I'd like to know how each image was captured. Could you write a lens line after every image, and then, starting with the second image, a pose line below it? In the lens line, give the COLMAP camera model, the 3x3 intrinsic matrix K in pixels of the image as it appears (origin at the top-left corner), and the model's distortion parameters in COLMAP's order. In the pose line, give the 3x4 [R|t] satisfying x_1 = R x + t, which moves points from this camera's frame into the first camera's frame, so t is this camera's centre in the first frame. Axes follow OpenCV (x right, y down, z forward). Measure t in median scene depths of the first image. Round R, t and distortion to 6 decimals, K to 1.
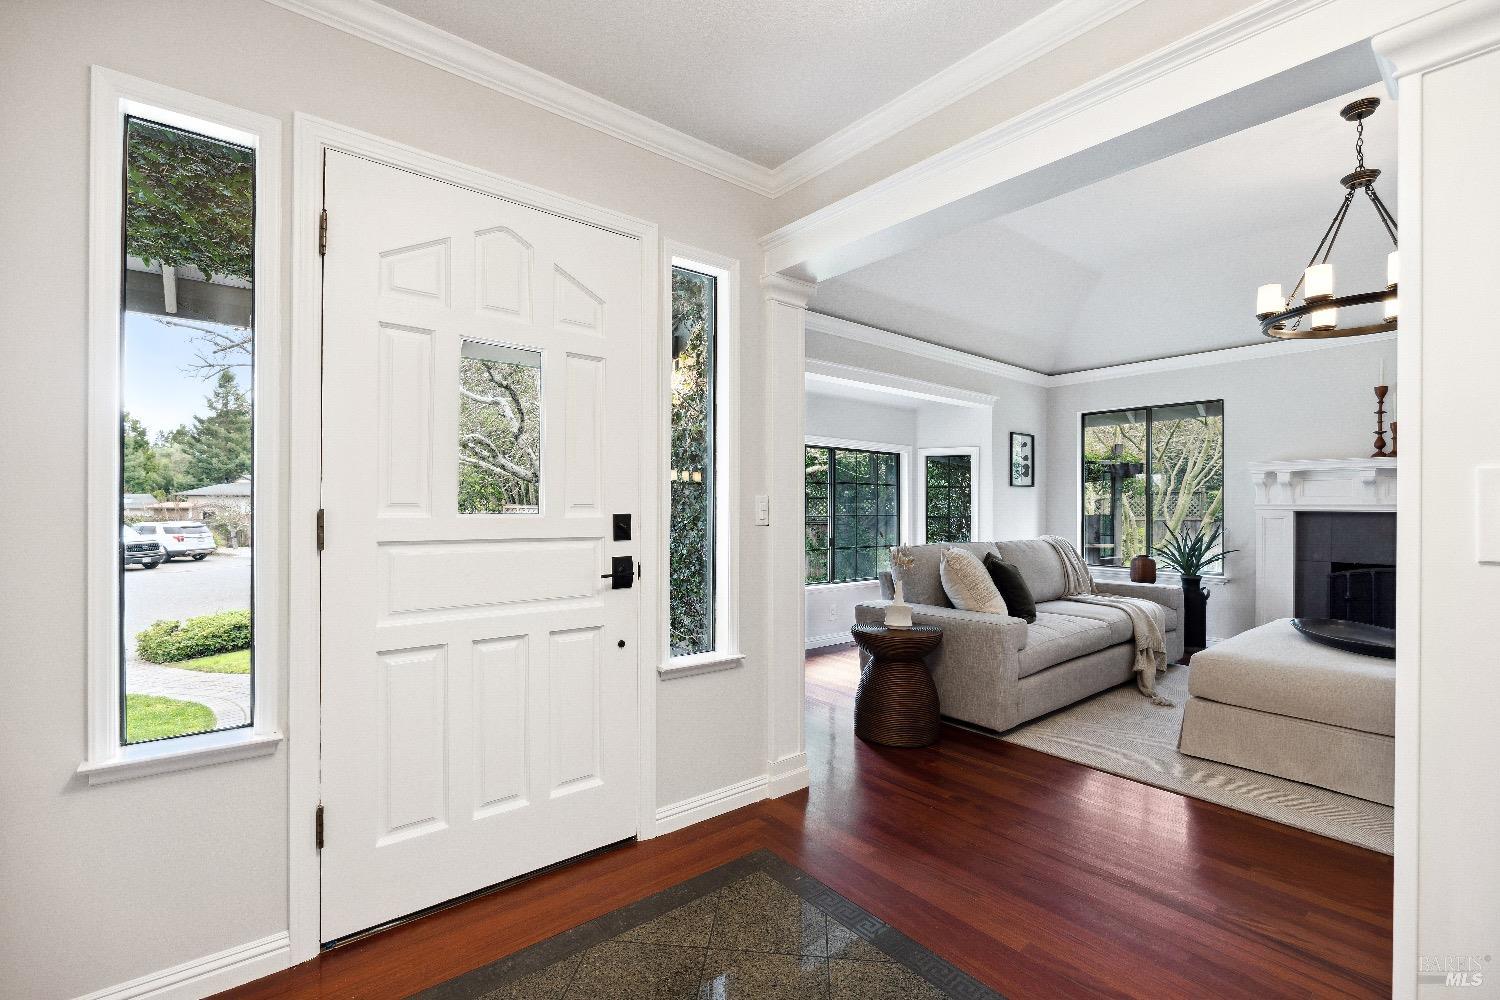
lens RADIAL K [[662.2, 0, 745.1], [0, 662.2, 507.6], [0, 0, 1]] dist [-0.002641, -0.000405]
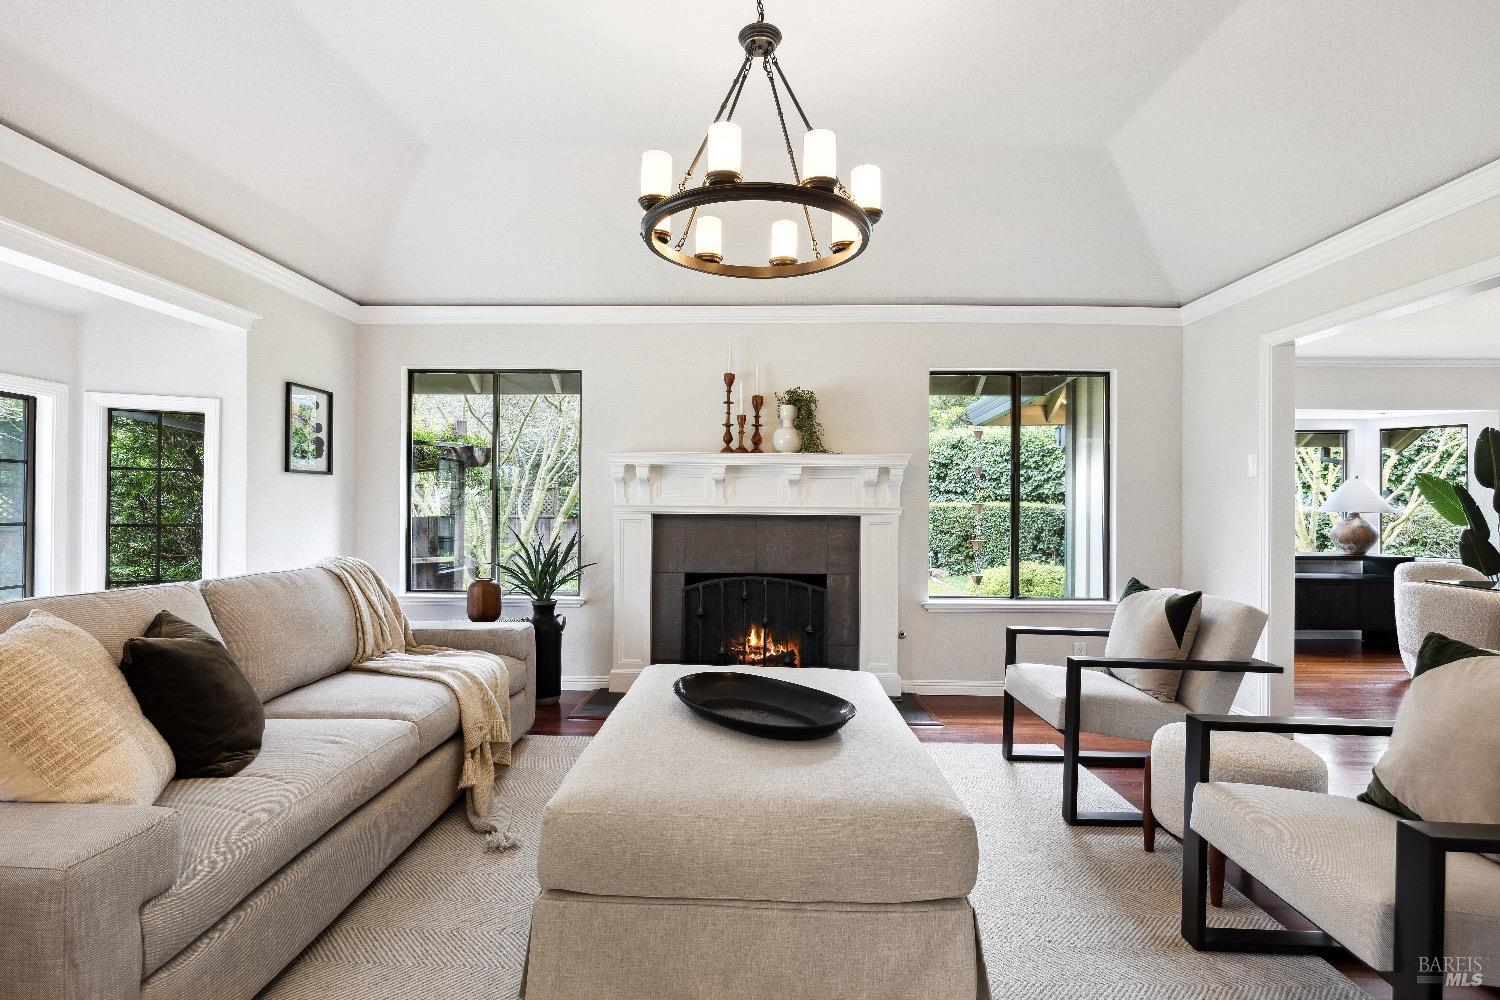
lens RADIAL K [[732.2, 0, 747.1], [0, 732.2, 504.9], [0, 0, 1]] dist [-0.024465, -0.000214]
pose [[0.650654, 0.002878, 0.759369, 0.200107], [-0.006045, 0.999981, 0.001390, -0.006828], [-0.759350, -0.005495, 0.650659, 0.294774]]
